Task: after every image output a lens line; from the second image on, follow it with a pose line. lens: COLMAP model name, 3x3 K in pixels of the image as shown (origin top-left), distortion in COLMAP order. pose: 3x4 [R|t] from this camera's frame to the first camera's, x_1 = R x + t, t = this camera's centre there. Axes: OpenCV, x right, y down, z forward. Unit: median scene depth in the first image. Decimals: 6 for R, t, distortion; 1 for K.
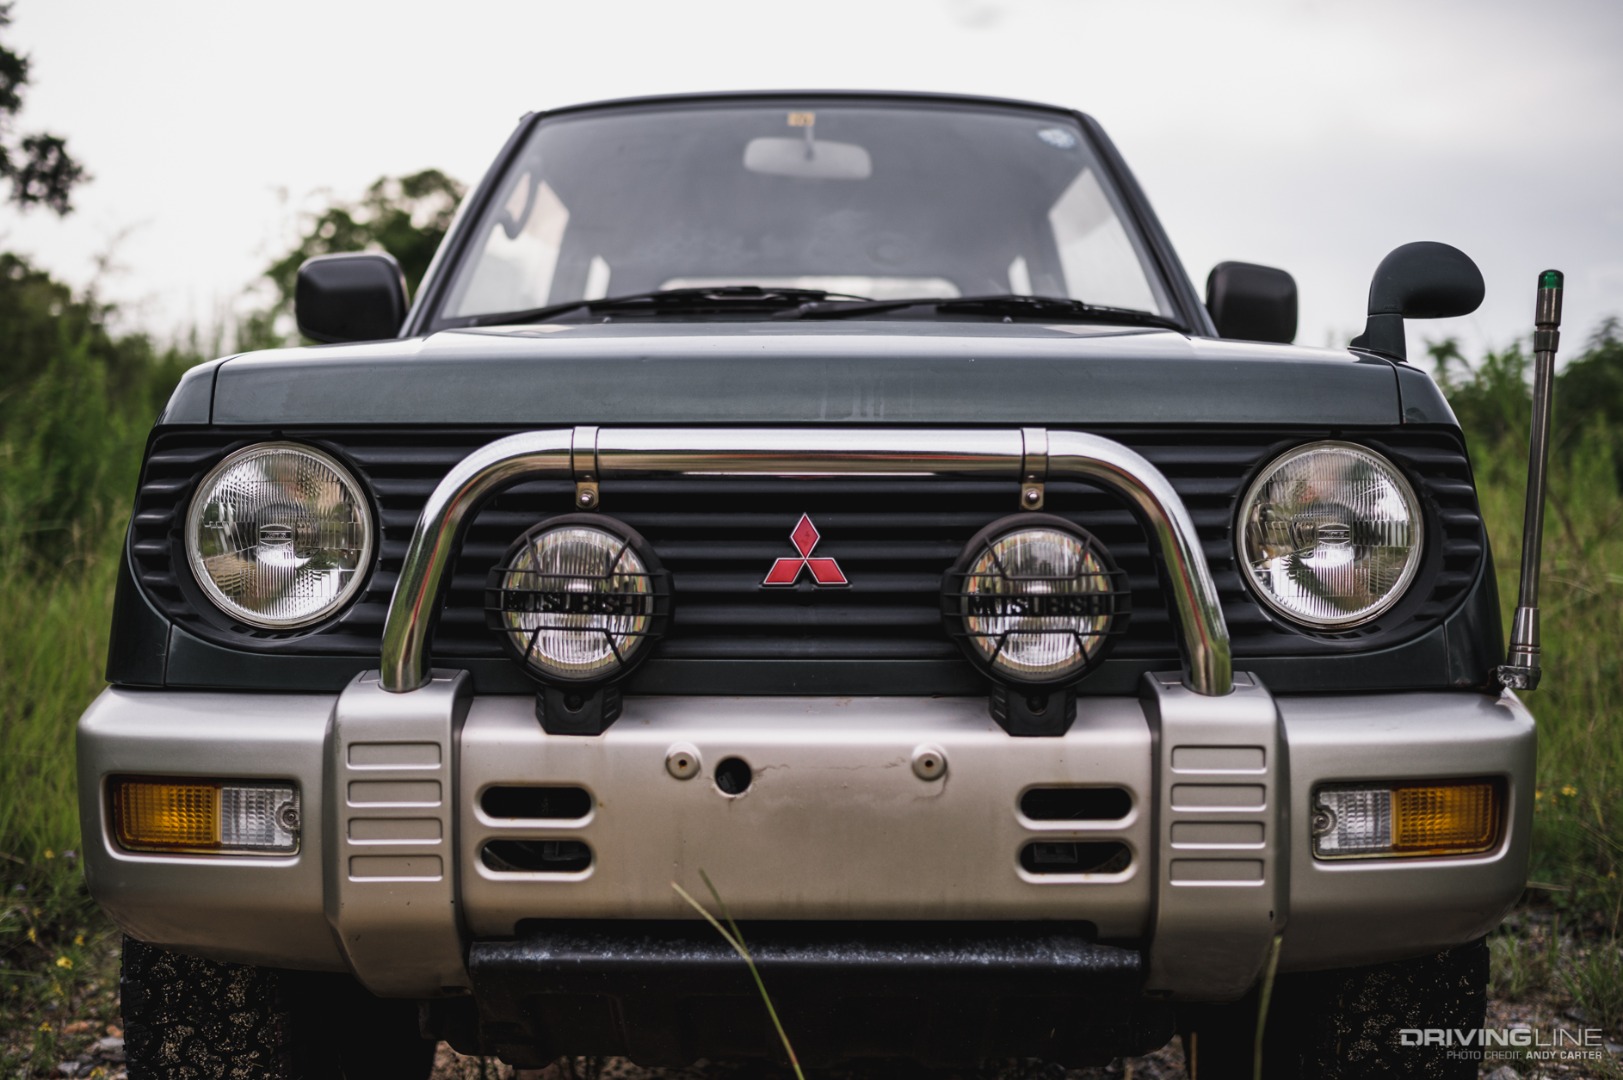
lens RADIAL K [[1486.3, 0, 786.7], [0, 1486.3, 542.1], [0, 0, 1]] dist [0.016078, 0.026760]
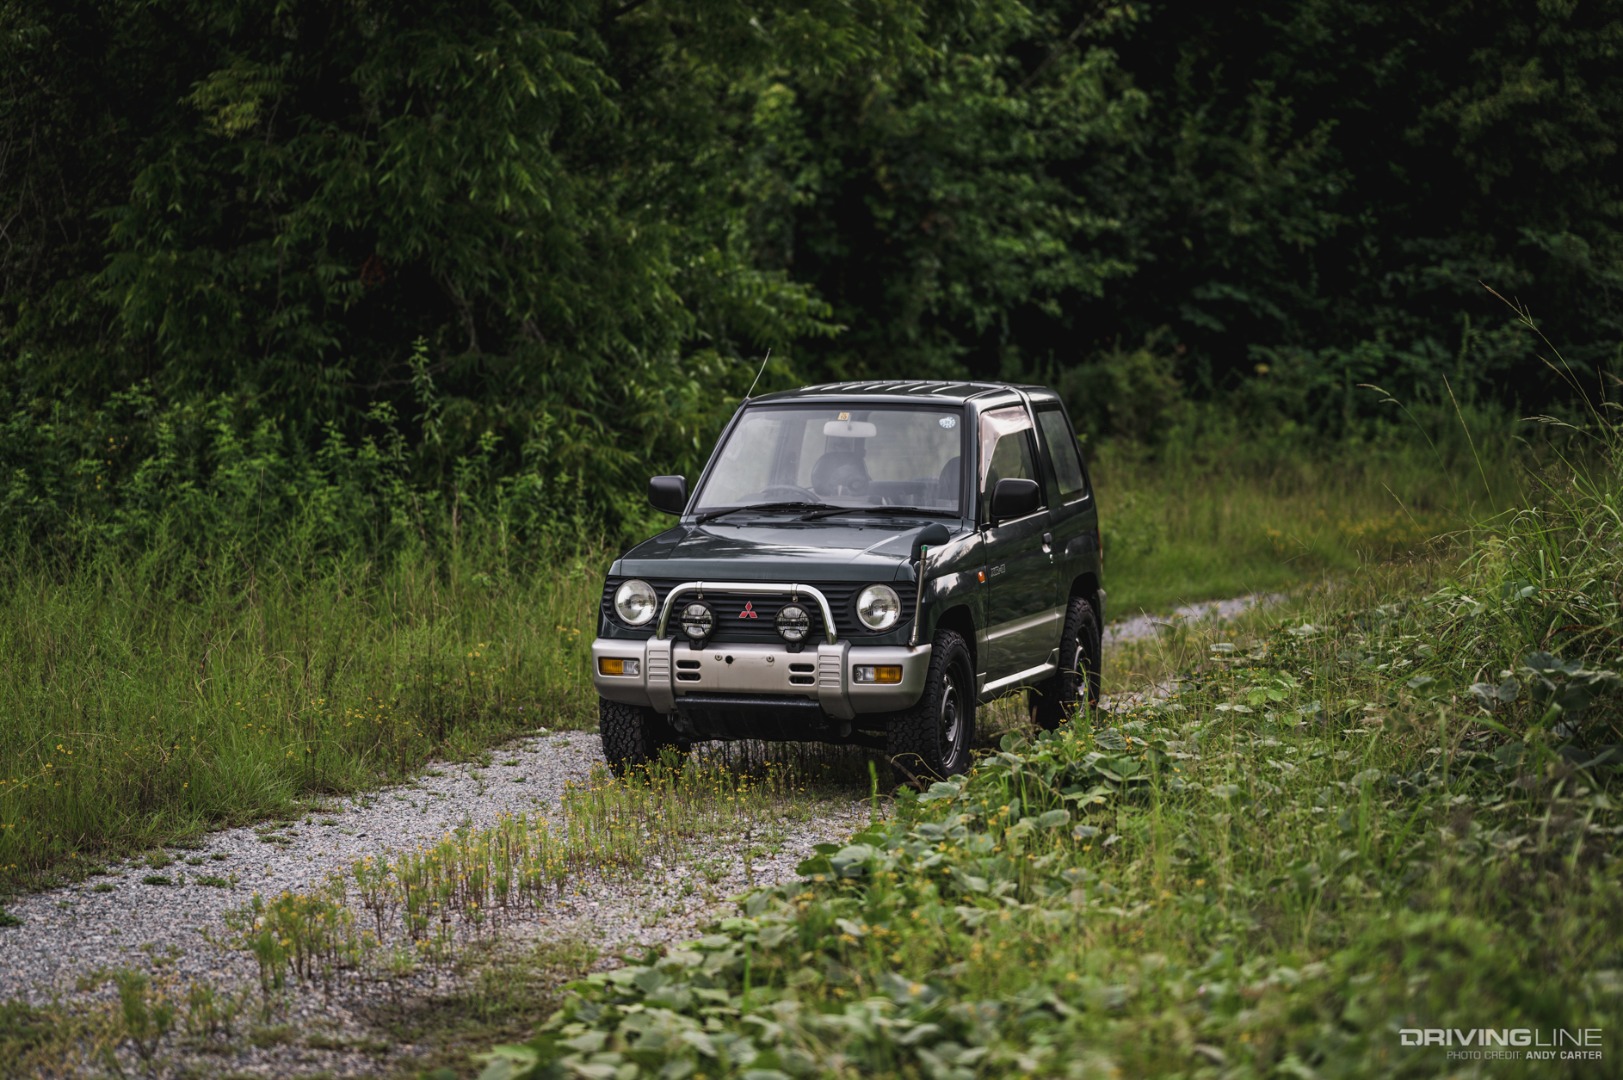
lens RADIAL K [[3238.7, 0, 811.5], [0, 3238.7, 540.0], [0, 0, 1]] dist [-0.080708, -0.208772]
pose [[0.956818, 0.013423, -0.290379, 3.014712], [-0.000302, 0.998979, 0.045182, -0.643906], [0.290689, -0.043144, 0.955844, -8.207985]]
